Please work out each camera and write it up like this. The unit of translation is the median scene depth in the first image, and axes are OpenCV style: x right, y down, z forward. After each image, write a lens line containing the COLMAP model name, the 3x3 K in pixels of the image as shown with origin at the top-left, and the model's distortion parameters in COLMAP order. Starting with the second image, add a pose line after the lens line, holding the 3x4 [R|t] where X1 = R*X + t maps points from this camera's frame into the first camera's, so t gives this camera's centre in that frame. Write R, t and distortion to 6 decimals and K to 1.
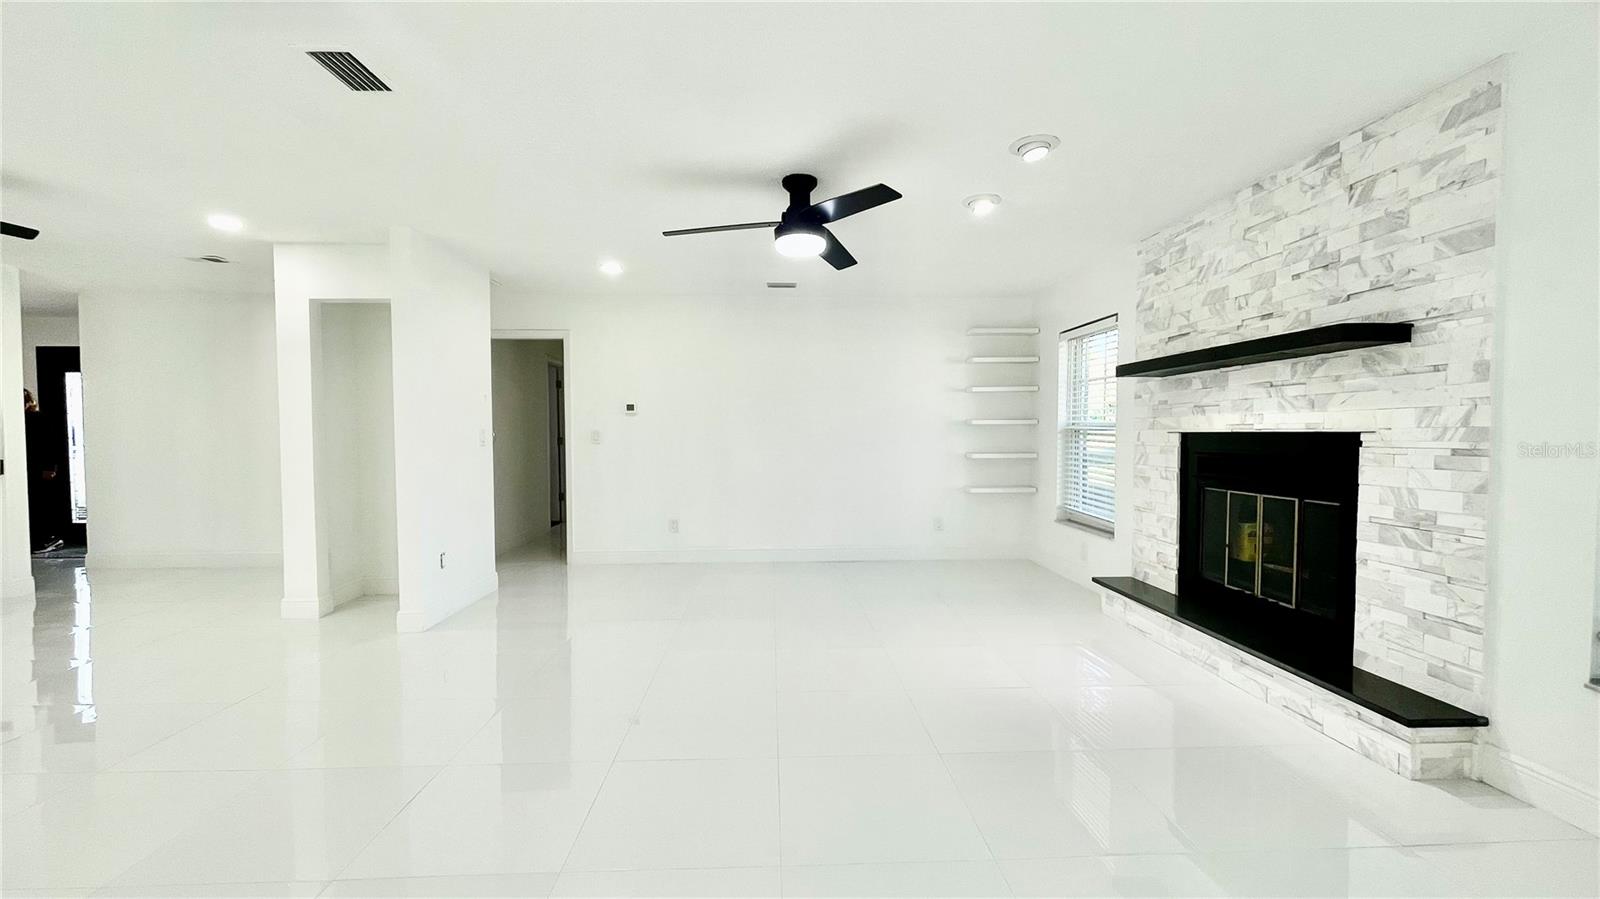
lens RADIAL K [[644.1, 0, 803.4], [0, 644.1, 456.1], [0, 0, 1]] dist [-0.000456, 0.000092]
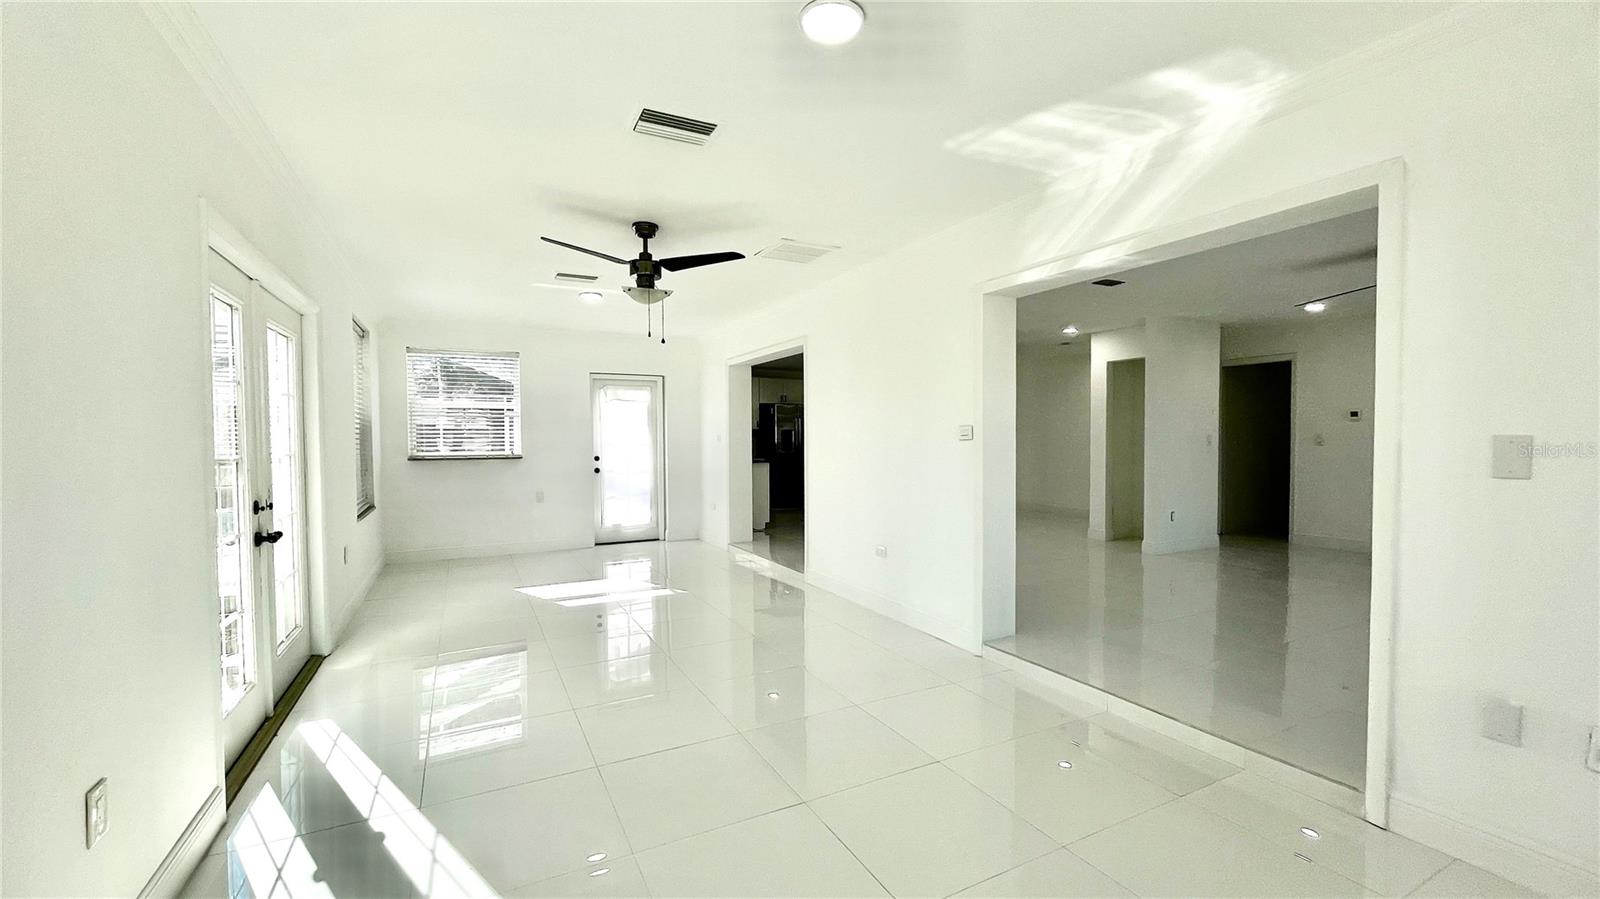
lens RADIAL K [[644.1, 0, 801.5], [0, 644.1, 455.8], [0, 0, 1]] dist [-0.000456, 0.000092]
pose [[0.453188, 0.024239, -0.891086, 0.741130], [-0.030048, 0.999478, 0.011906, 0.033368], [0.890909, 0.021380, 0.453679, -0.929738]]
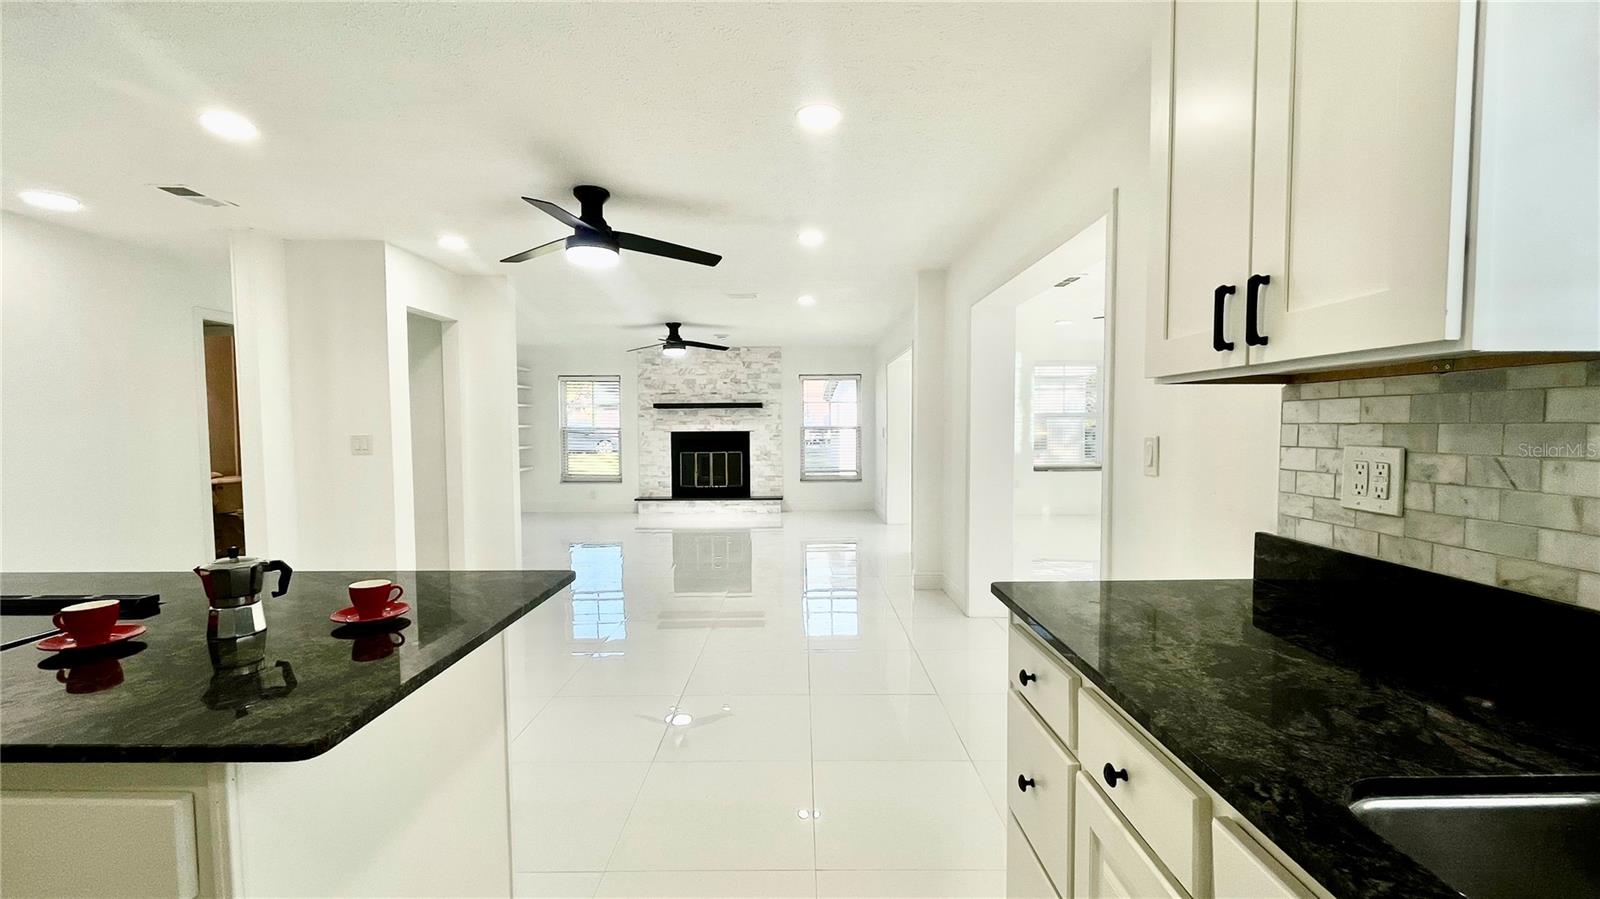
lens RADIAL K [[644.1, 0, 801.4], [0, 644.1, 456.1], [0, 0, 1]] dist [-0.000456, 0.000092]
pose [[0.054860, -0.048551, 0.997313, -2.253322], [0.043995, 0.997965, 0.046162, -0.042010], [-0.997524, 0.041344, 0.056884, 0.417661]]
